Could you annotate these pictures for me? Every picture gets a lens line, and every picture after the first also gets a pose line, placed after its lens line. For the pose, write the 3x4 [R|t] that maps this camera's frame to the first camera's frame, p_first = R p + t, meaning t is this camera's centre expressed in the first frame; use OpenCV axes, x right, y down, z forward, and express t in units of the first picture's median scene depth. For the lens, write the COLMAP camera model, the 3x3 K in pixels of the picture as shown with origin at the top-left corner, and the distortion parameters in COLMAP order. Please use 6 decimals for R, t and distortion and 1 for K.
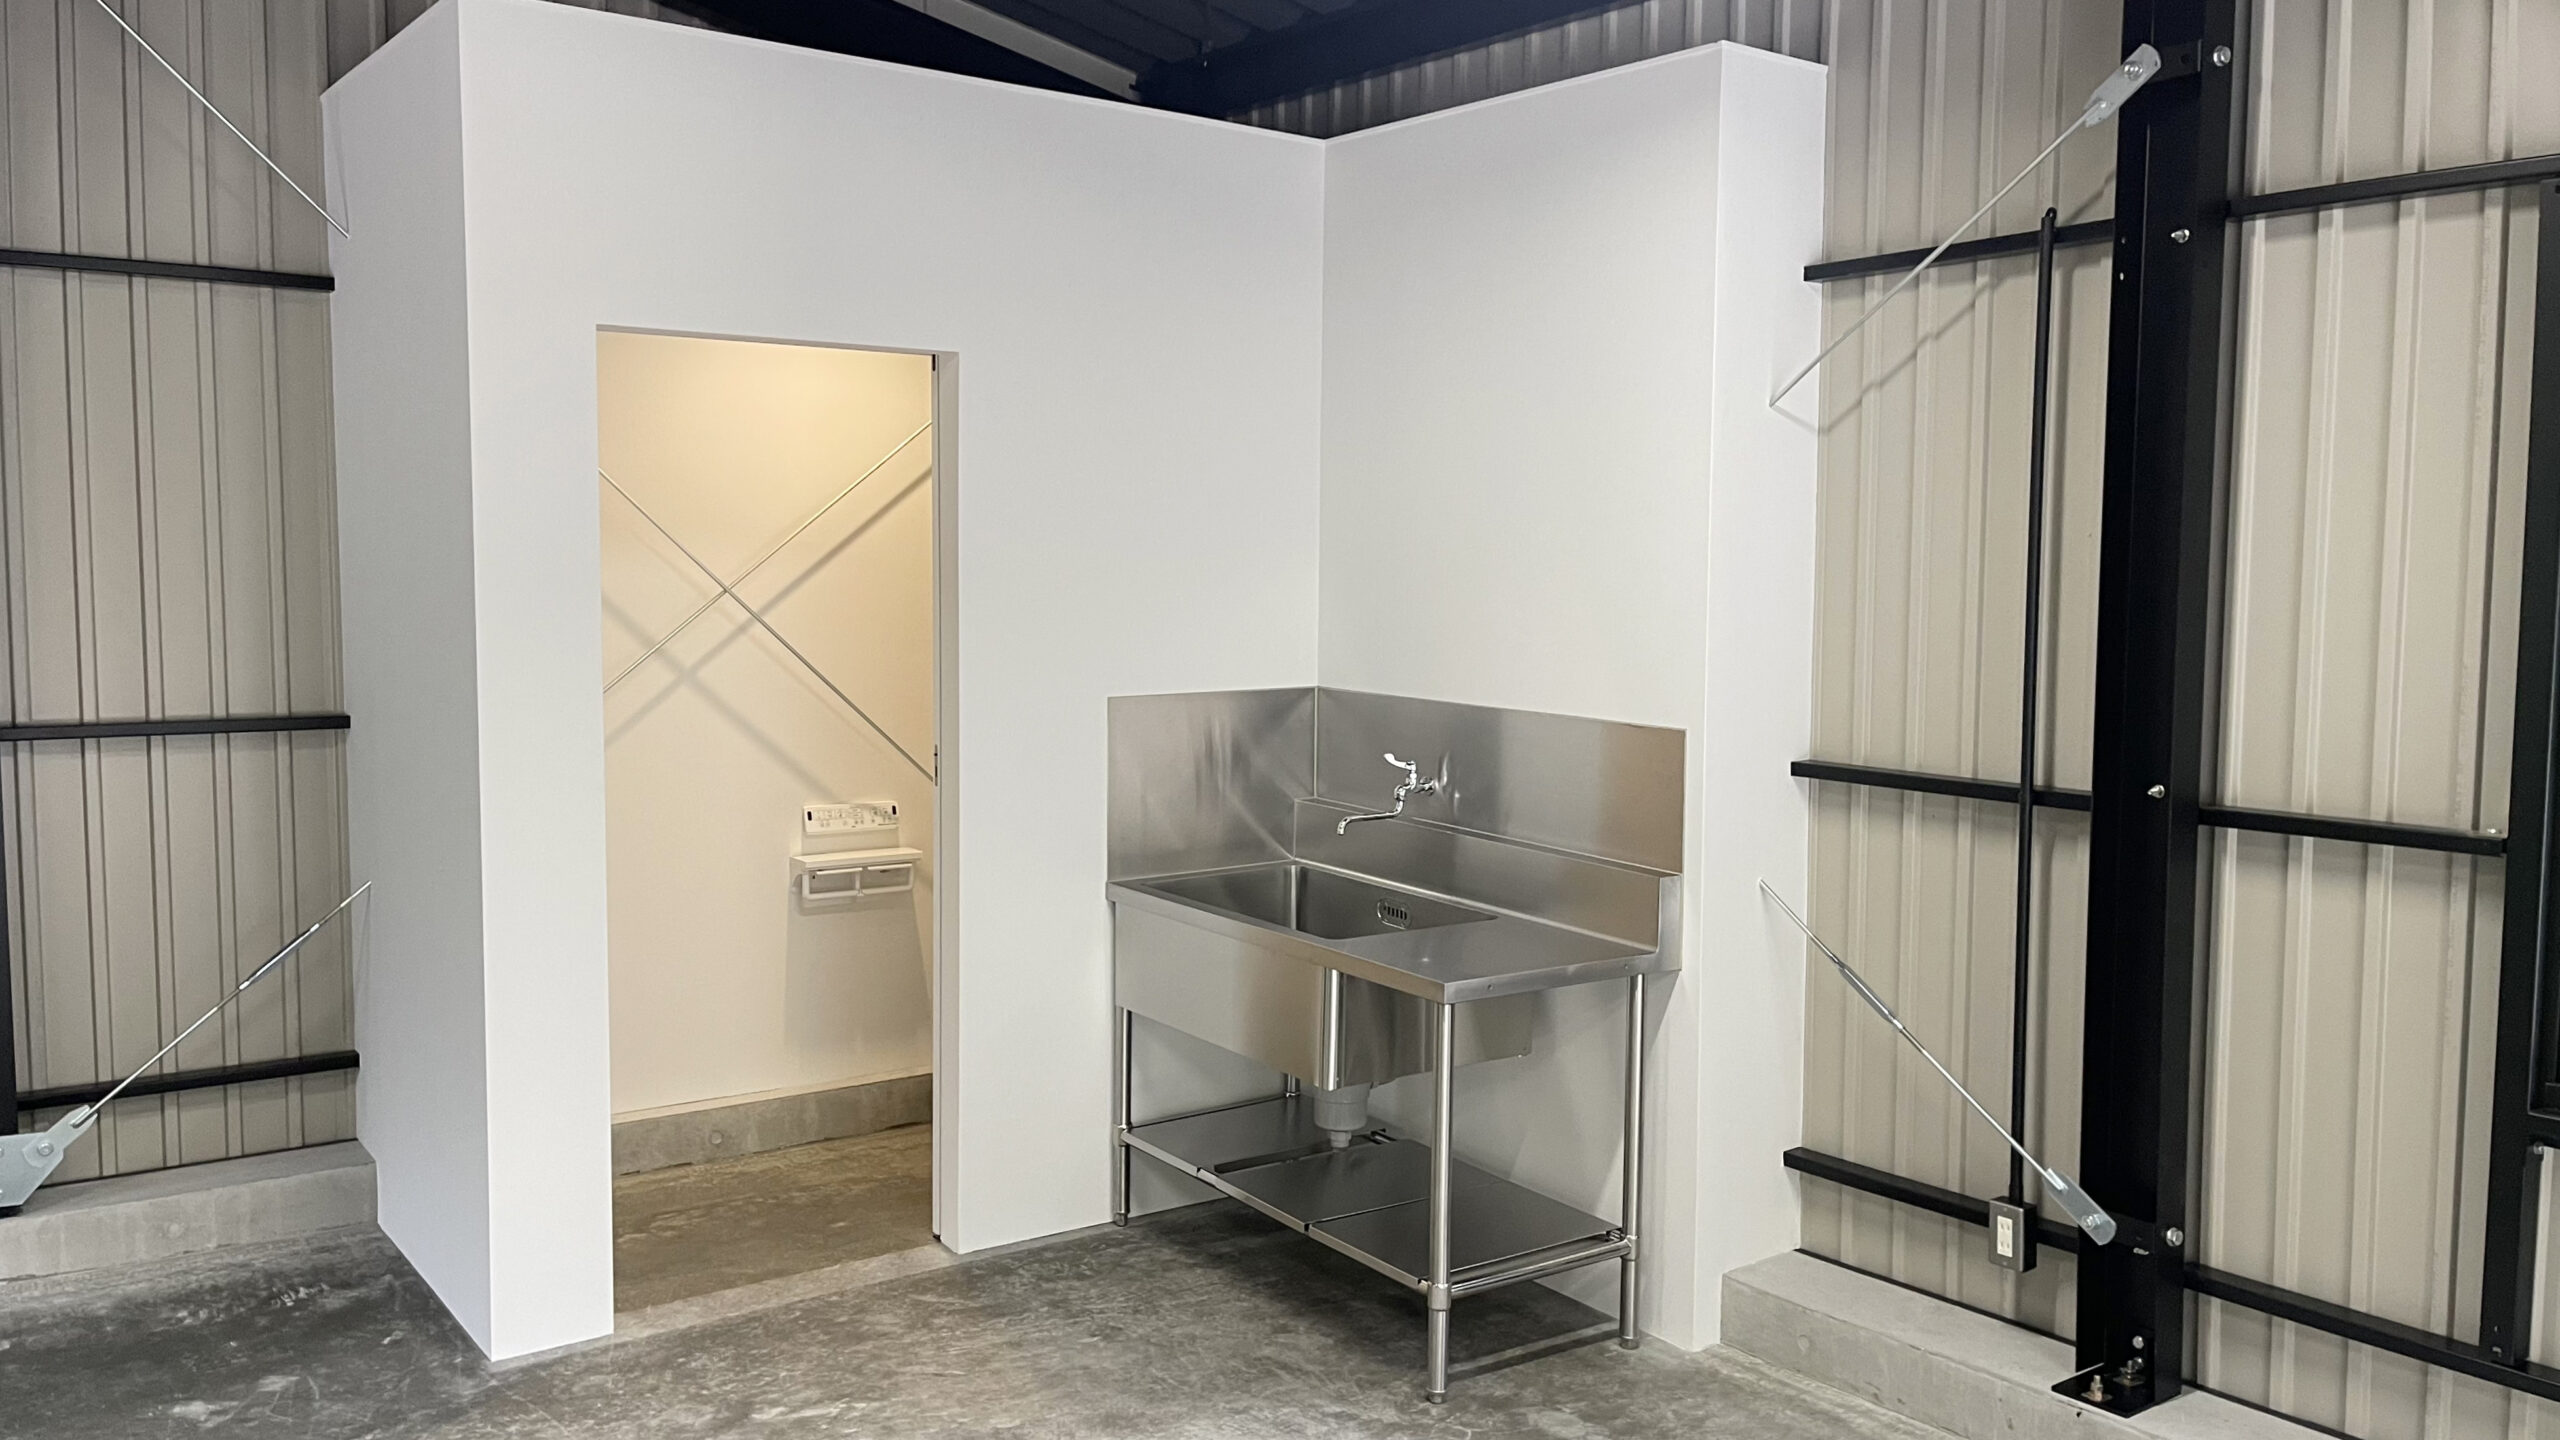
lens RADIAL K [[1893.8, 0, 1283.2], [0, 1893.8, 739.3], [0, 0, 1]] dist [0.017890, -0.005835]
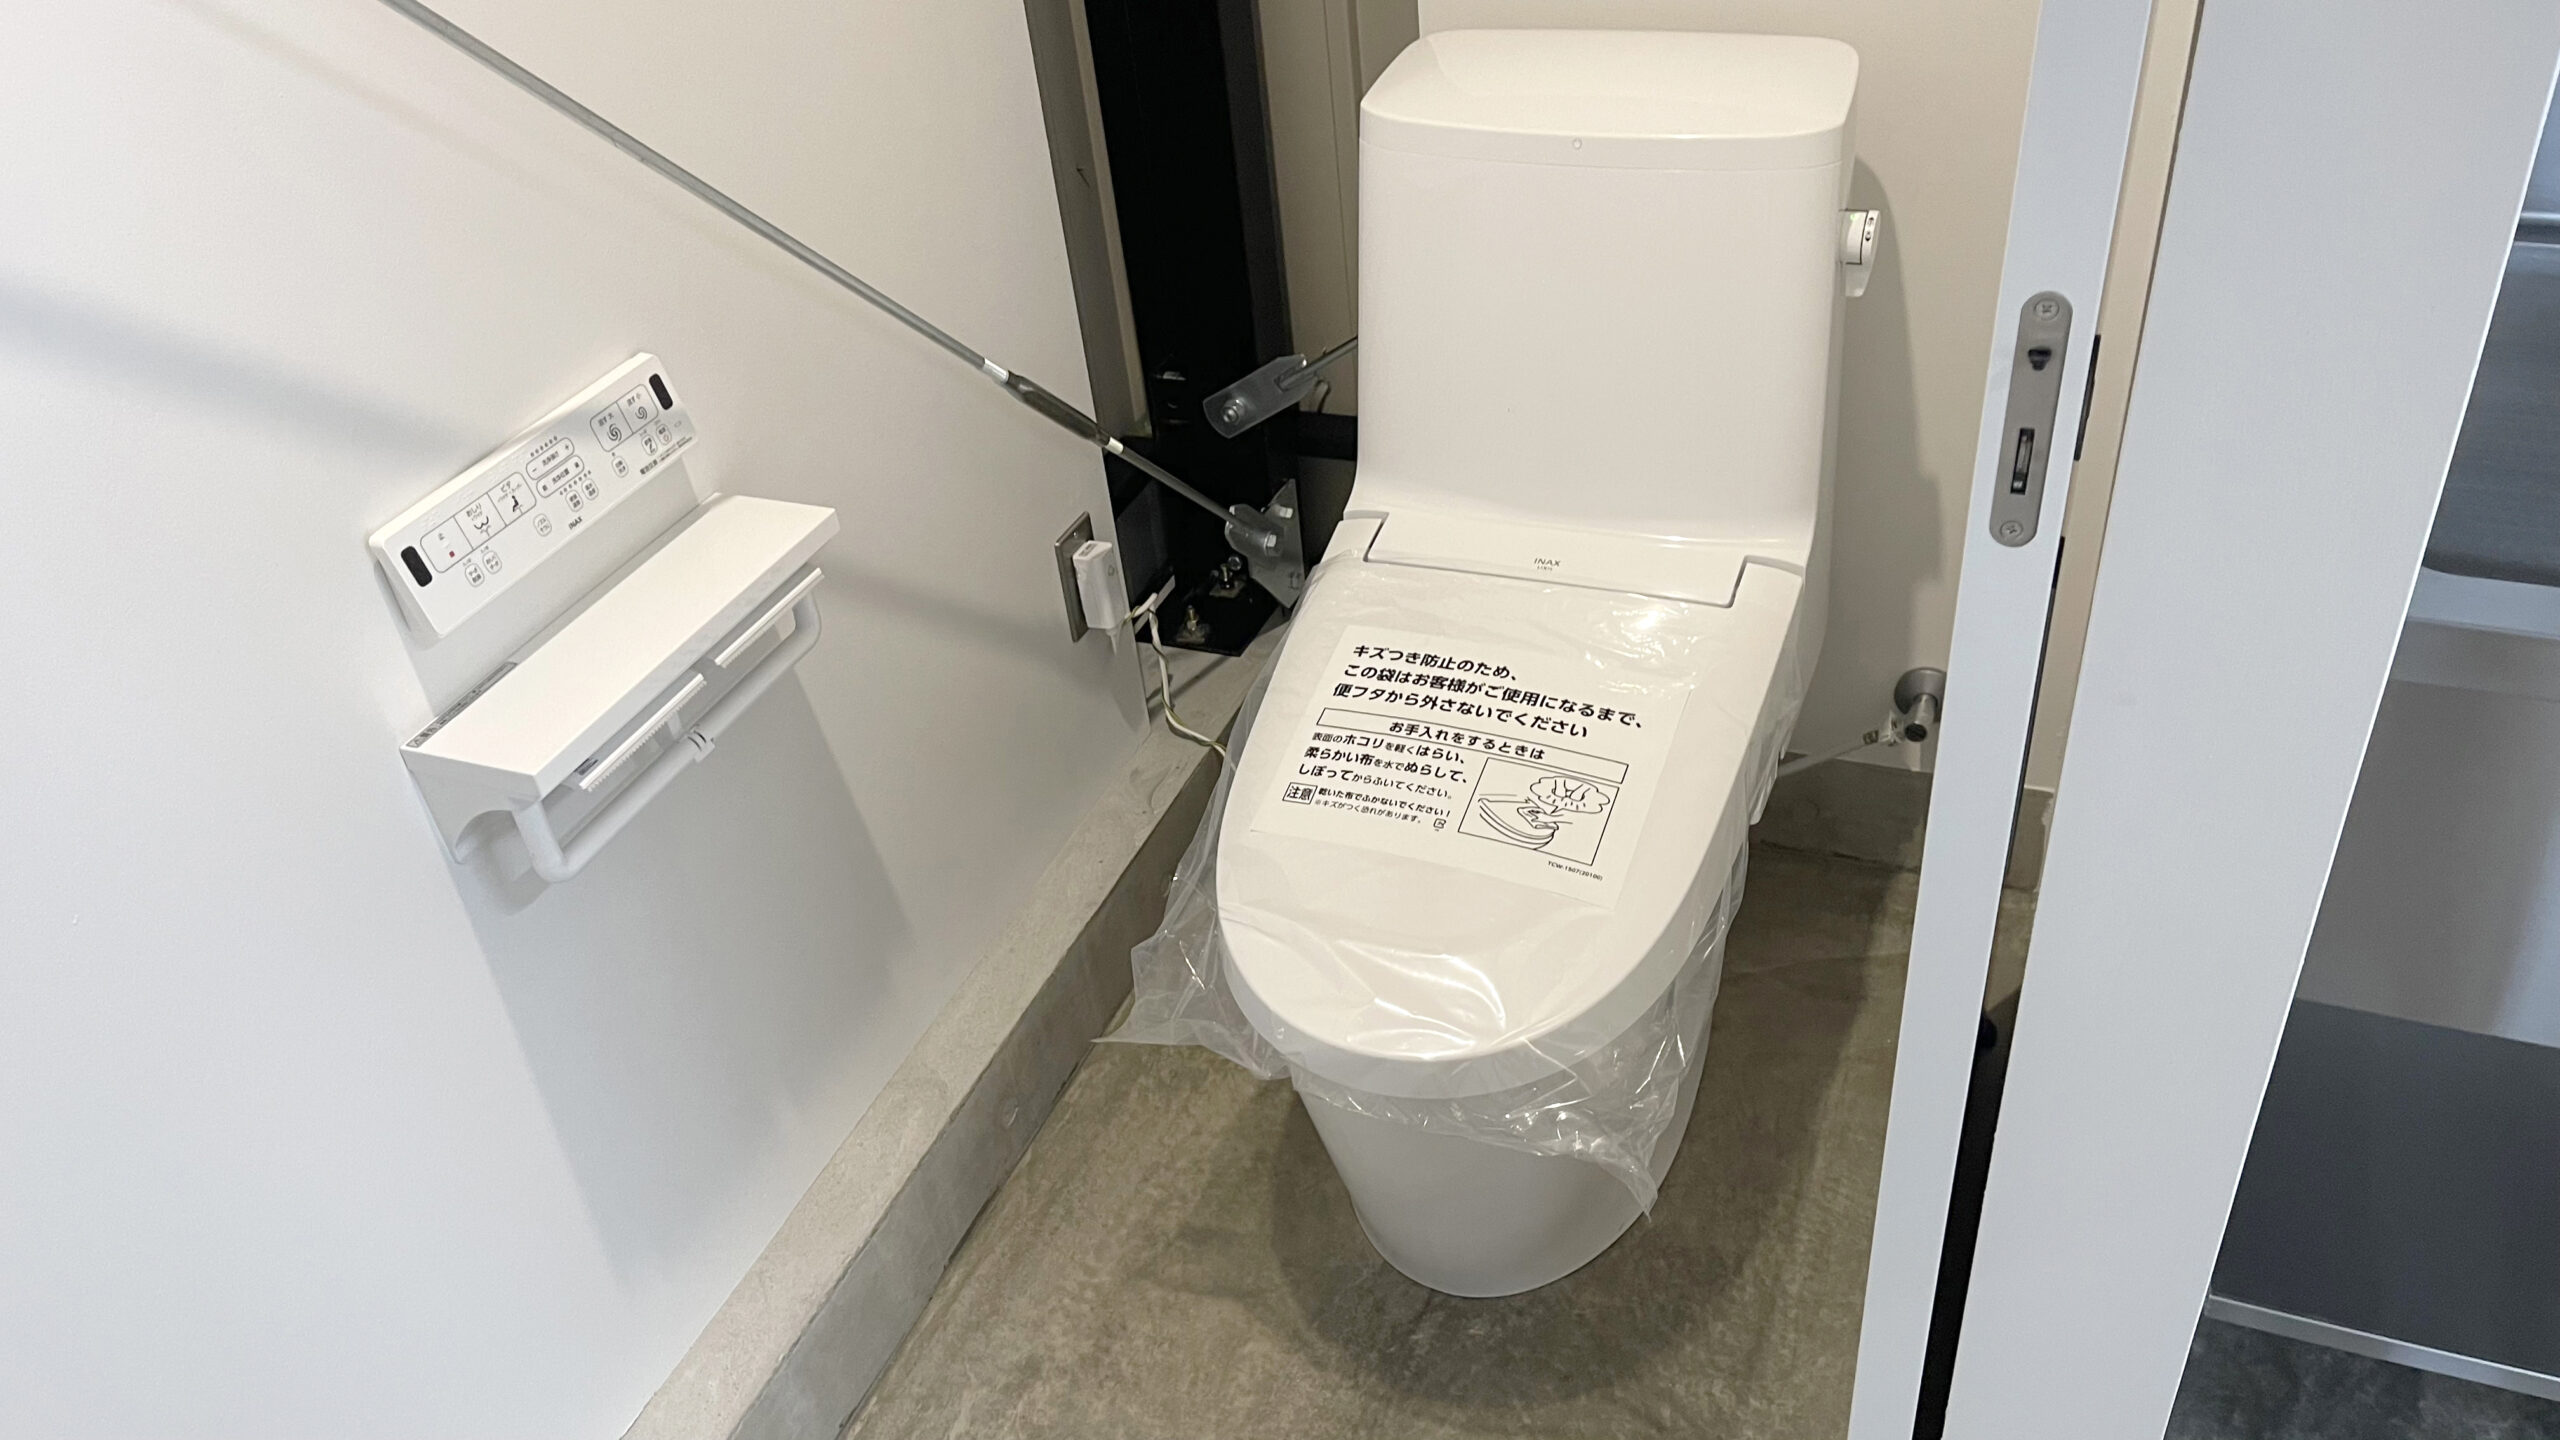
lens RADIAL K [[1893.8, 0, 1283.6], [0, 1893.8, 717.7], [0, 0, 1]] dist [0.017890, -0.005835]
pose [[0.855751, -0.374945, 0.356520, -0.243975], [0.151356, 0.840352, 0.520481, -0.047680], [-0.494754, -0.391440, 0.775882, 0.746720]]
